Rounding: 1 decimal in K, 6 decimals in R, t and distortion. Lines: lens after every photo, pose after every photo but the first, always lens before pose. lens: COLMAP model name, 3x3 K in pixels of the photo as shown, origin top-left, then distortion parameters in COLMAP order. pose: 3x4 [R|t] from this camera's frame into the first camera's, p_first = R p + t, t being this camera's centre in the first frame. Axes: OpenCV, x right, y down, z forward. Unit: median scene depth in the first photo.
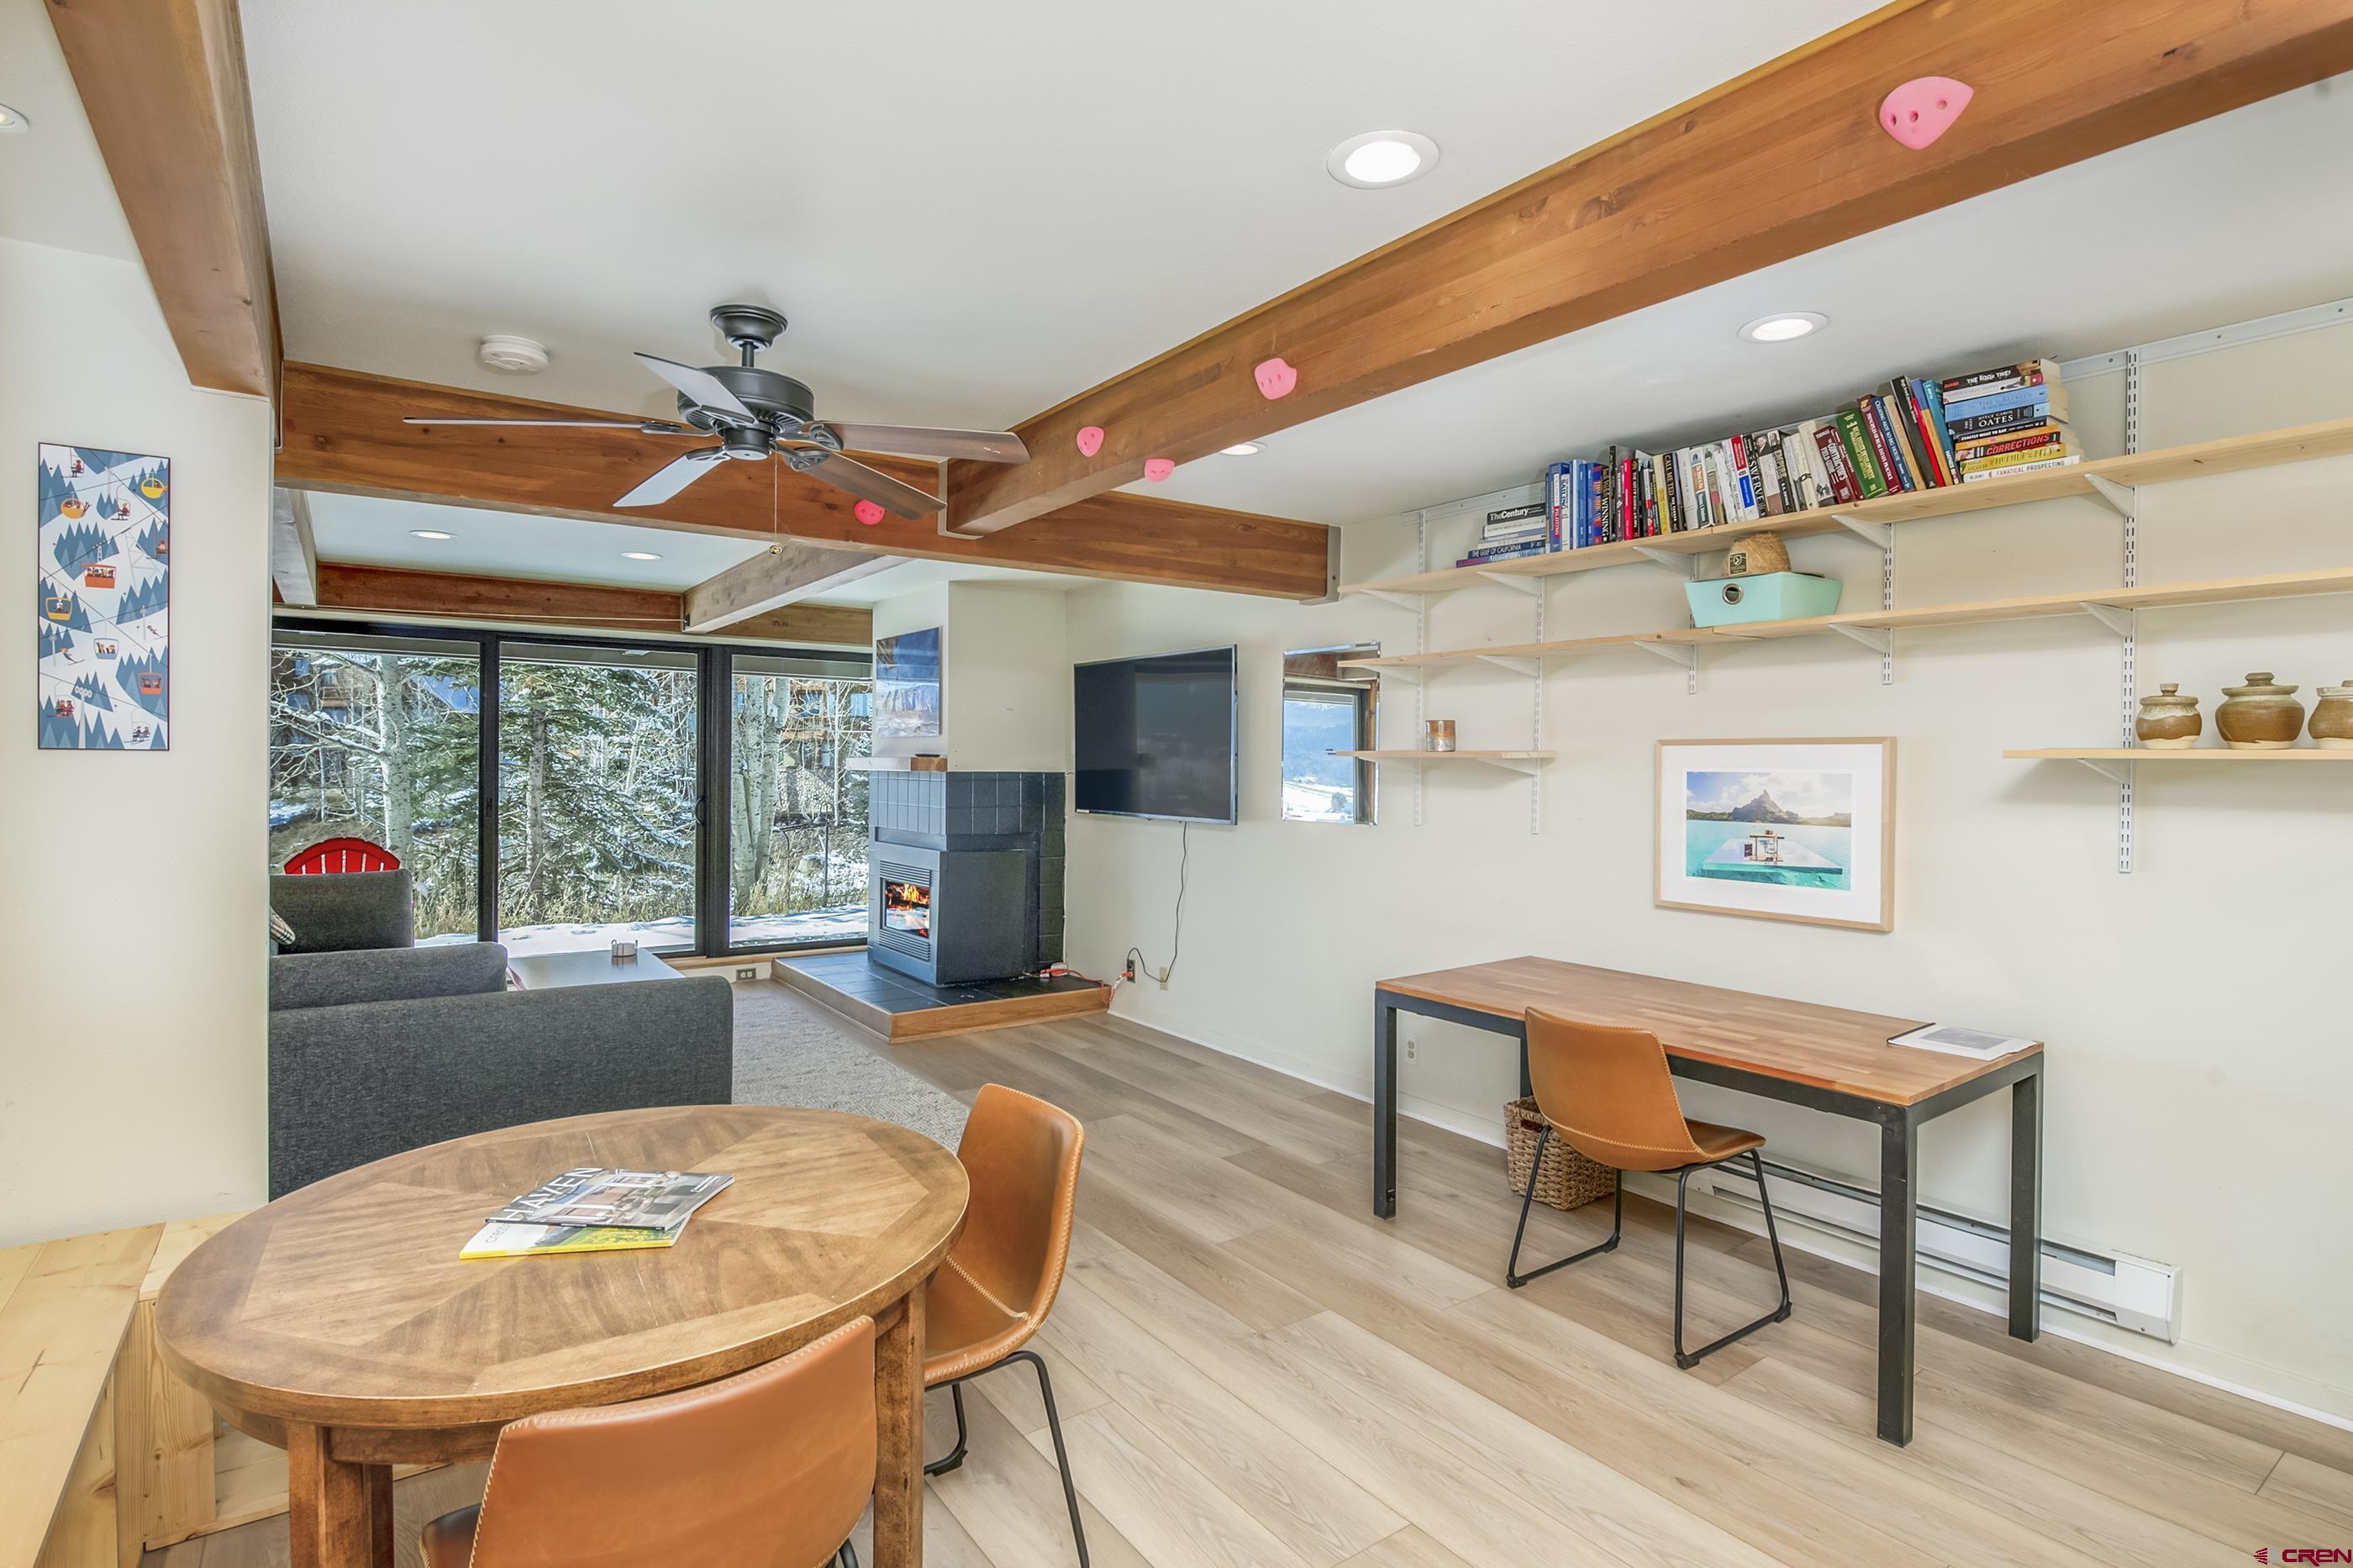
lens RADIAL K [[1172.5, 0, 1176.5], [0, 1172.5, 784.0], [0, 0, 1]] dist [0.002635, 0.000537]
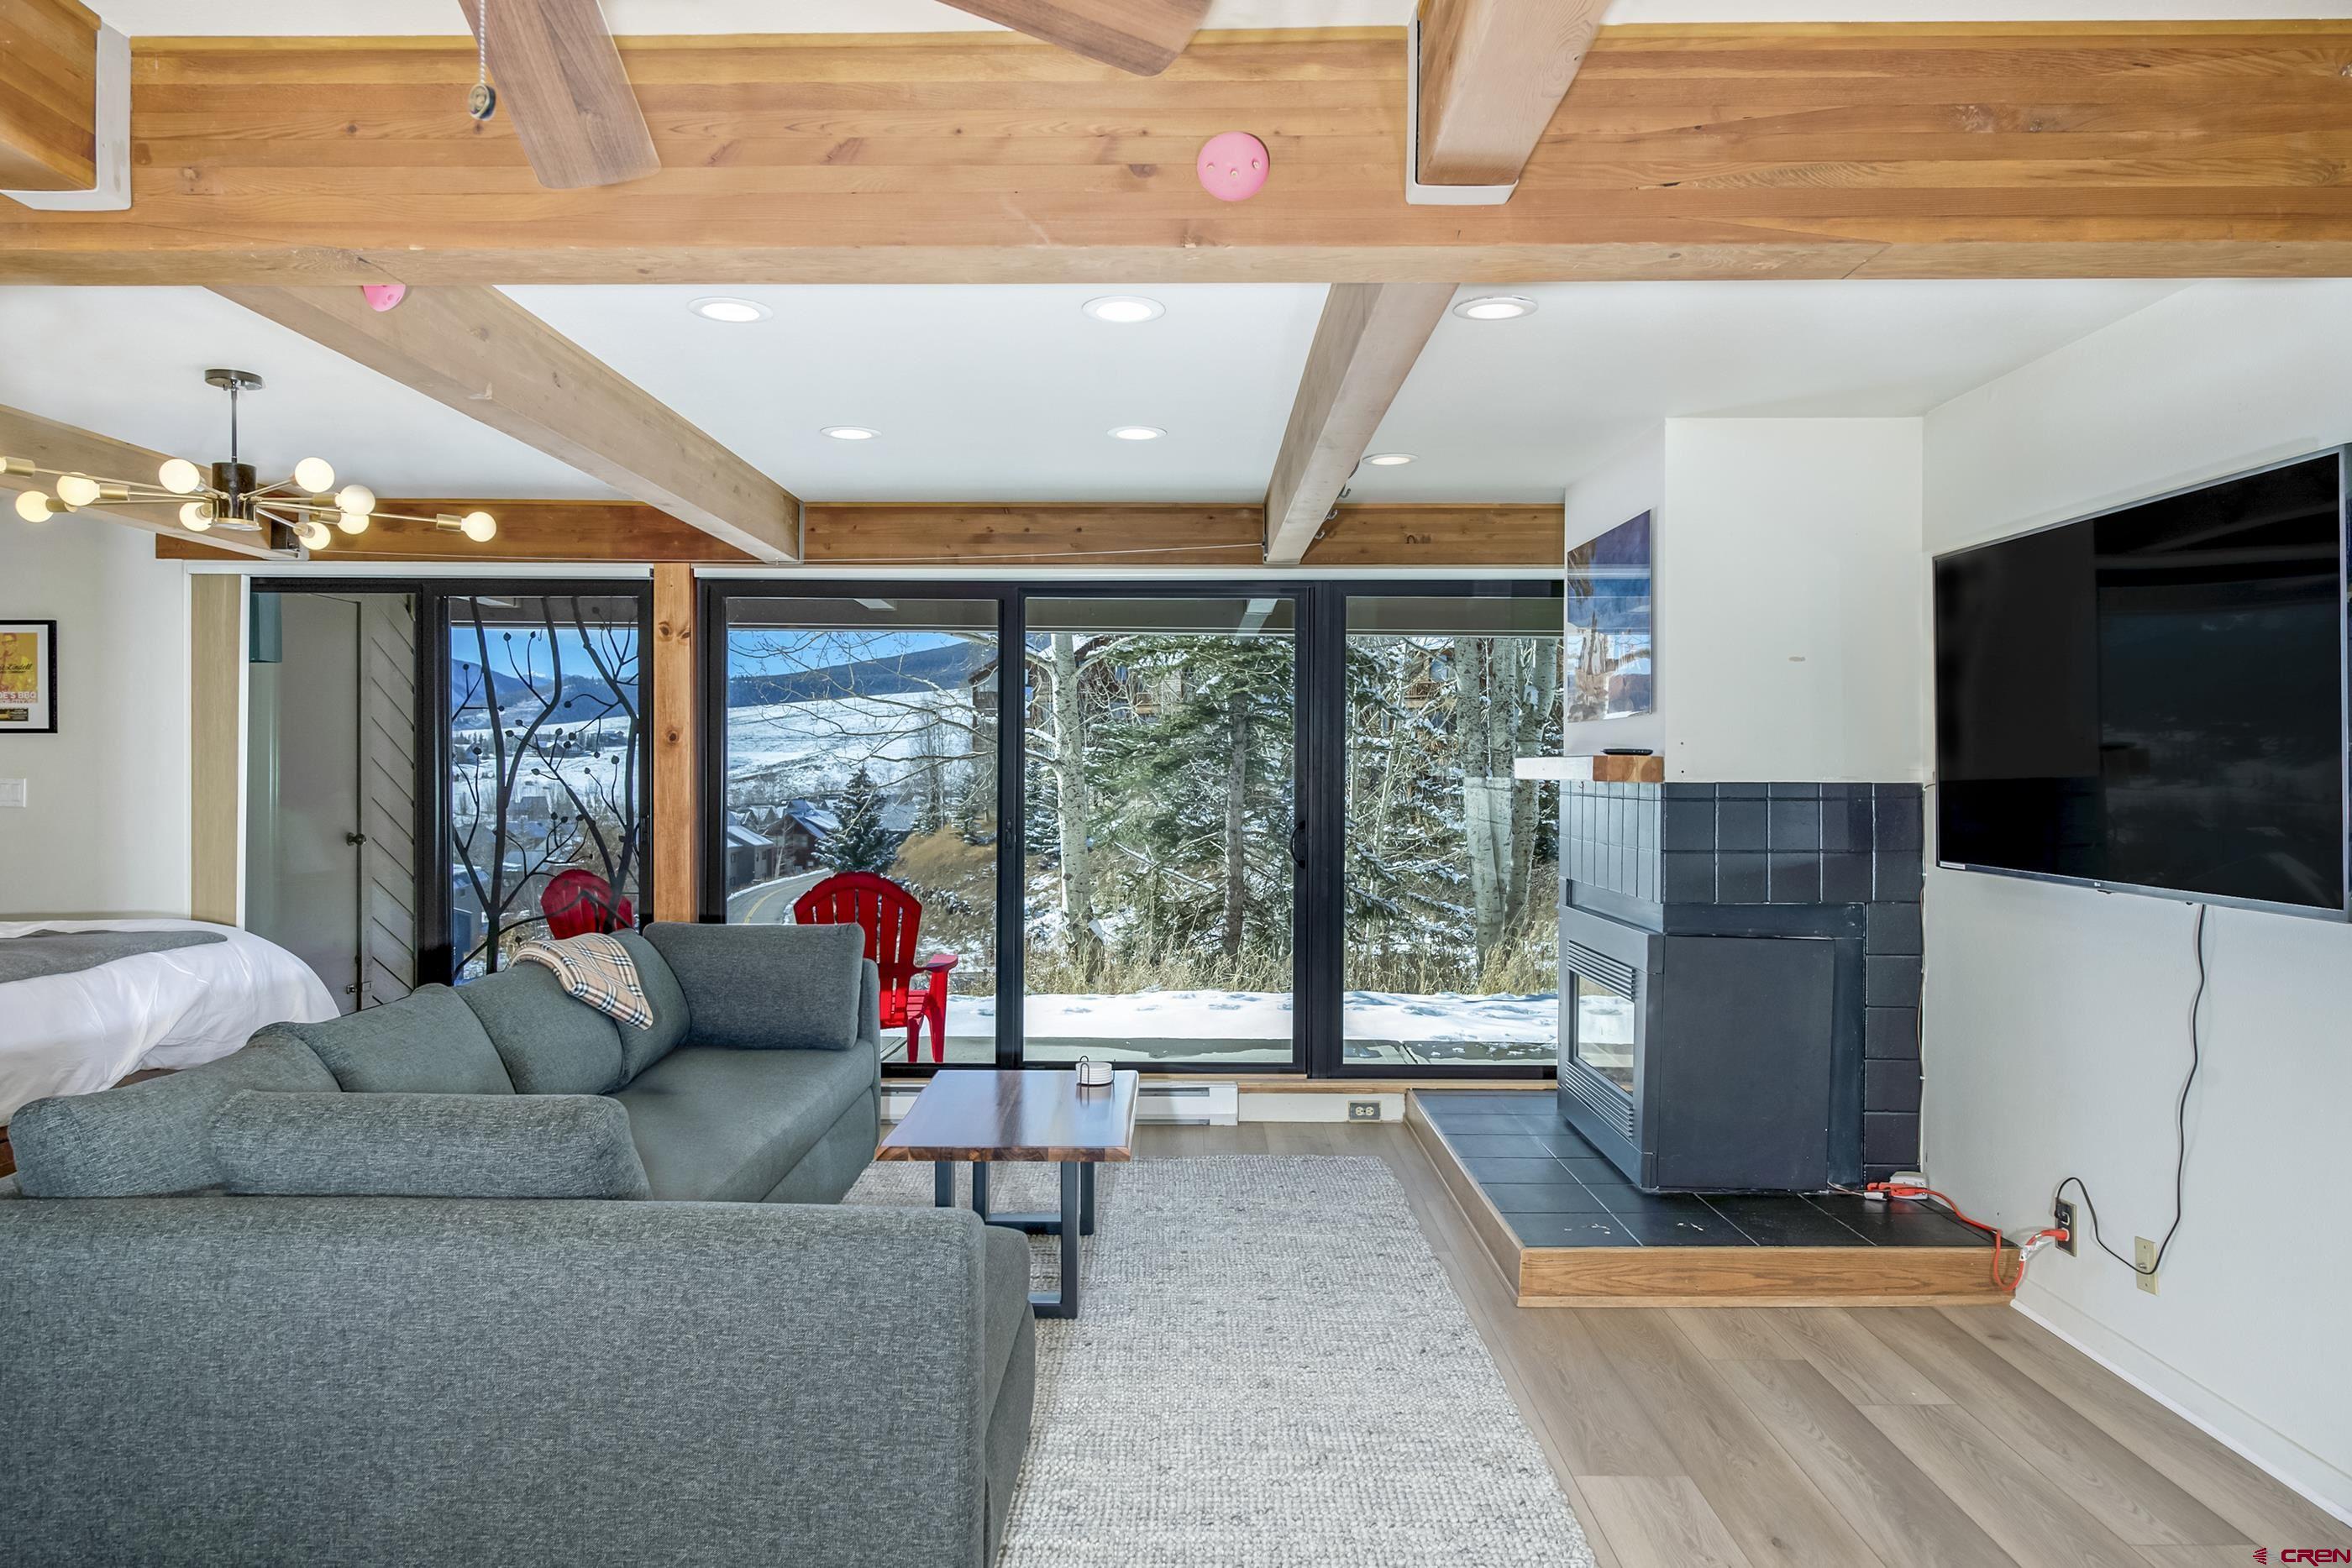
lens RADIAL K [[1534.7, 0, 1176.0], [0, 1534.7, 784.0], [0, 0, 1]] dist [0.002020, -0.002499]
pose [[0.813539, -0.002186, -0.581507, 0.026784], [-0.003512, 0.999956, -0.008672, -0.003219], [0.581500, 0.009098, 0.813495, 0.333927]]
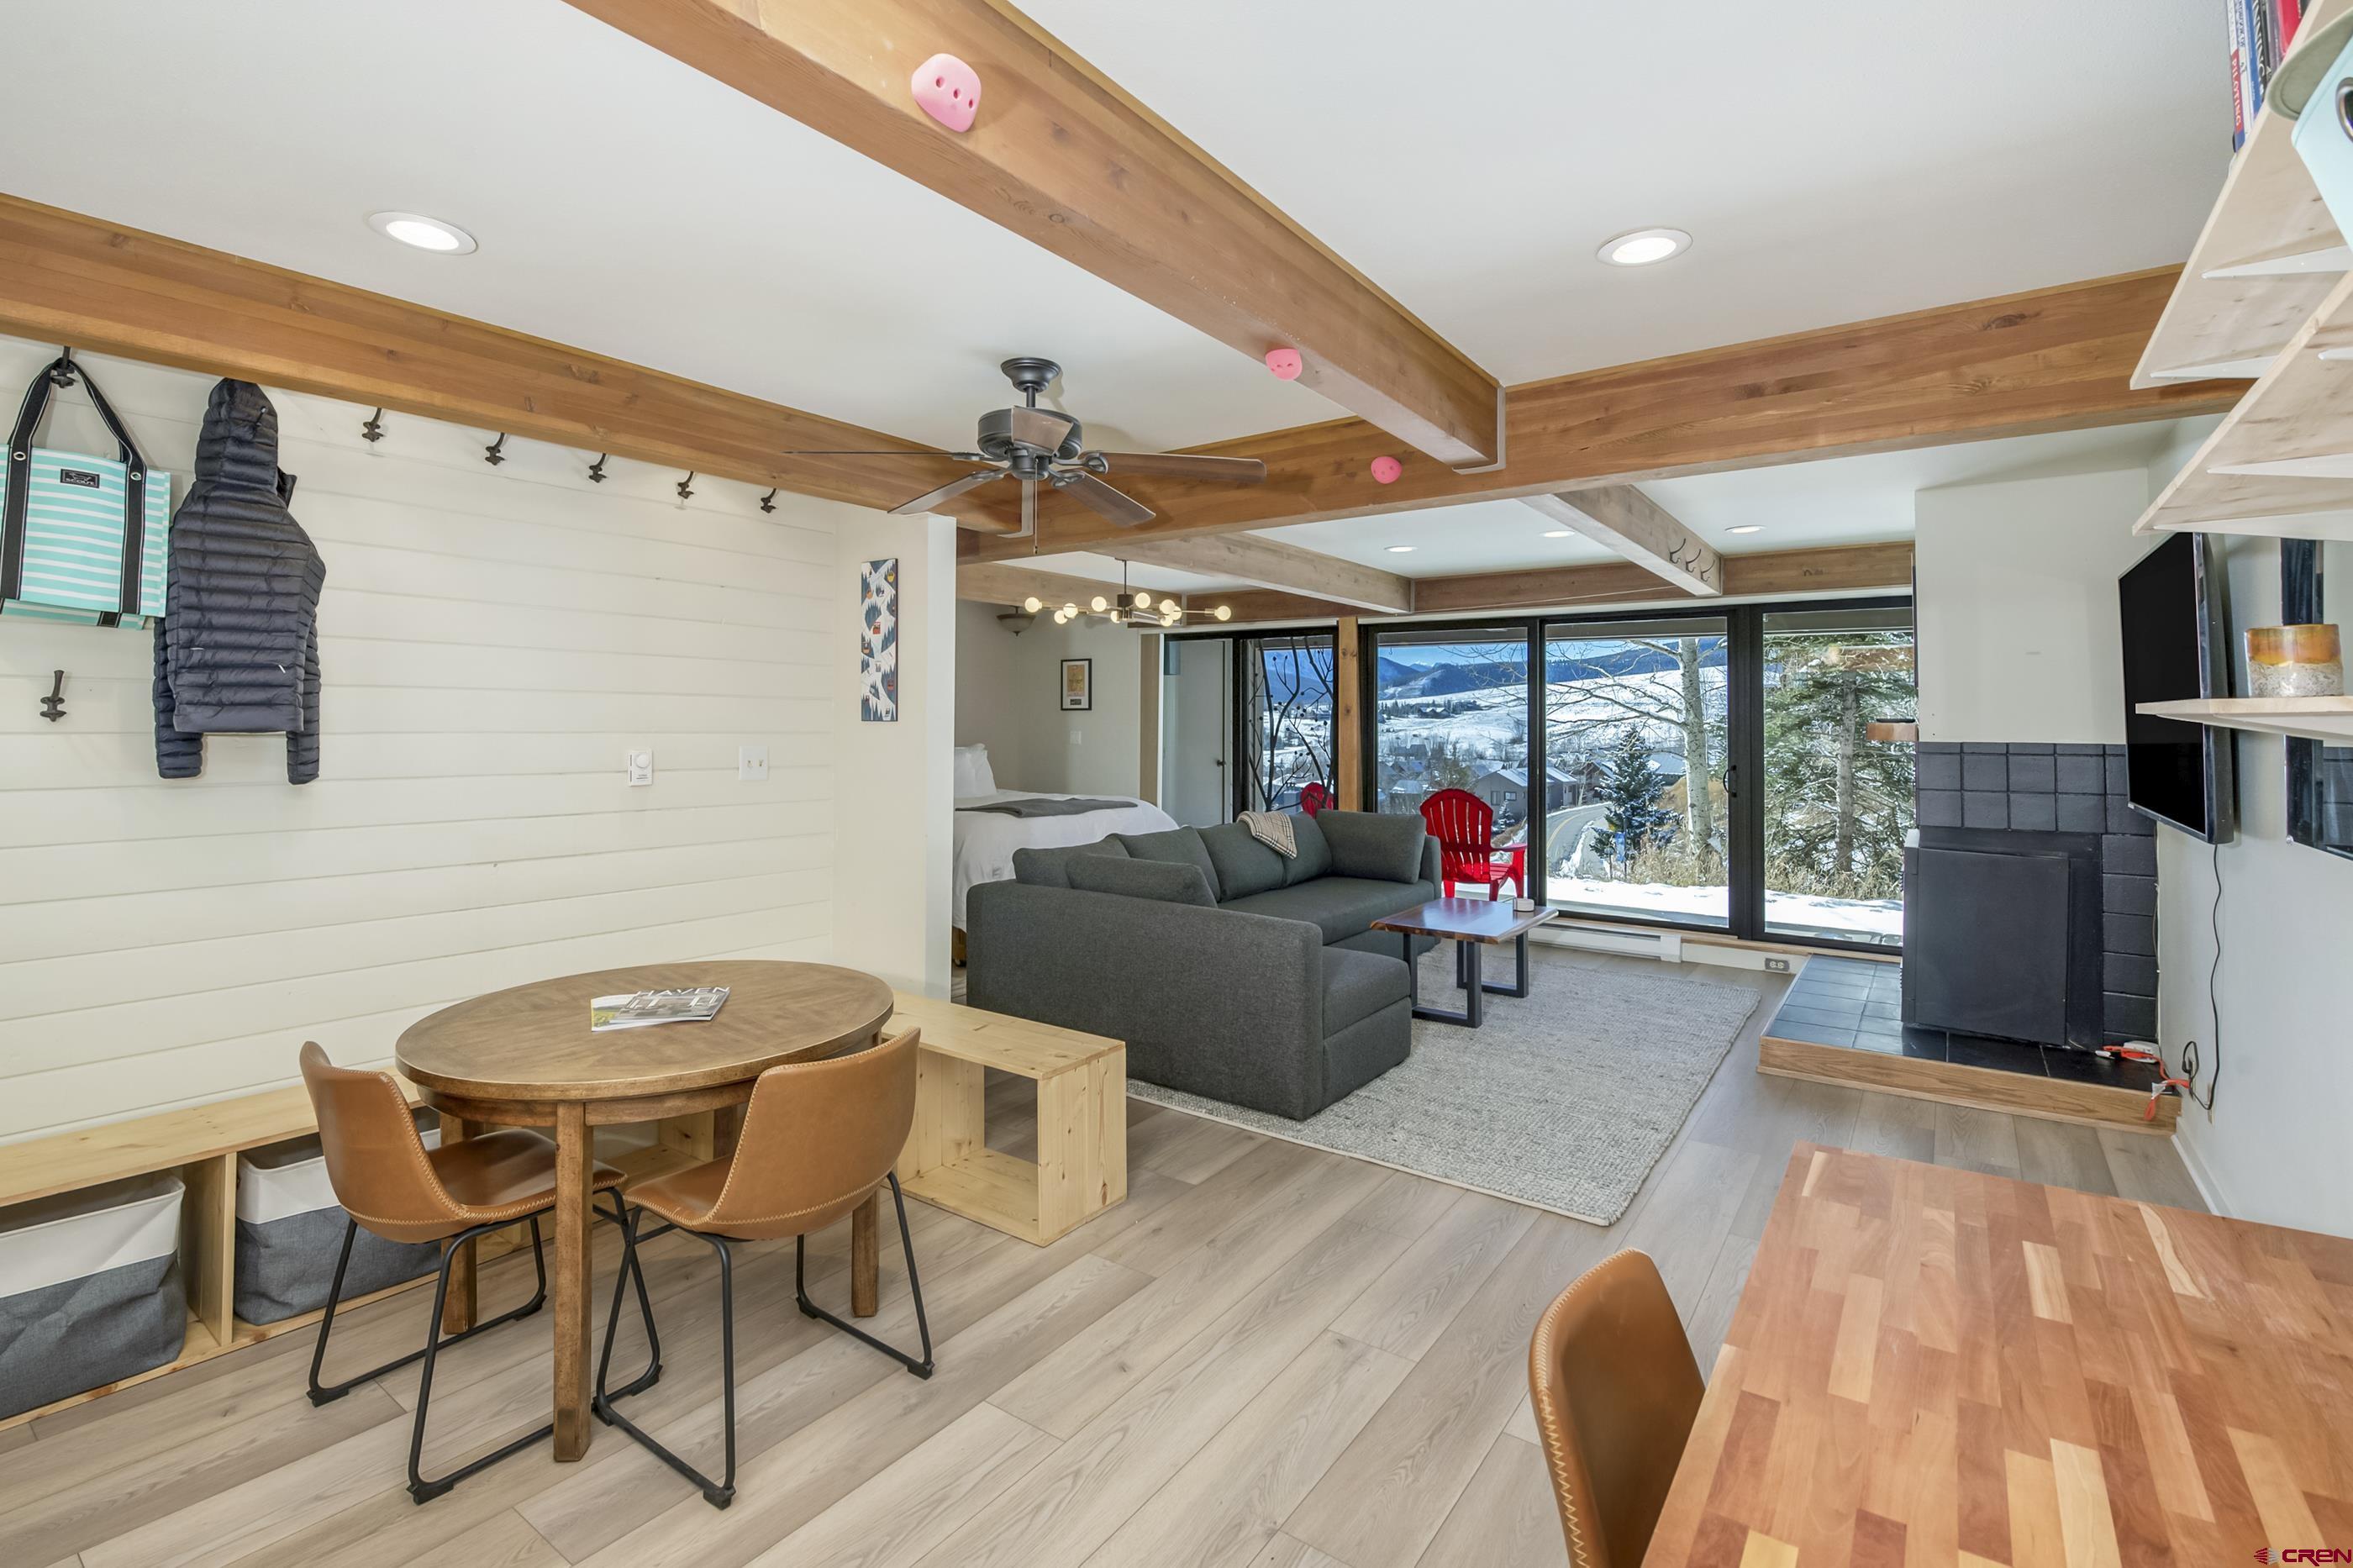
lens RADIAL K [[1085.5, 0, 1179.9], [0, 1085.5, 696.3], [0, 0, 1]] dist [-0.000687, -0.000249]
pose [[0.328093, -0.031549, -0.944118, 0.326999], [-0.017804, 0.999058, -0.039572, -0.003411], [0.944478, 0.029793, 0.327222, 0.338690]]
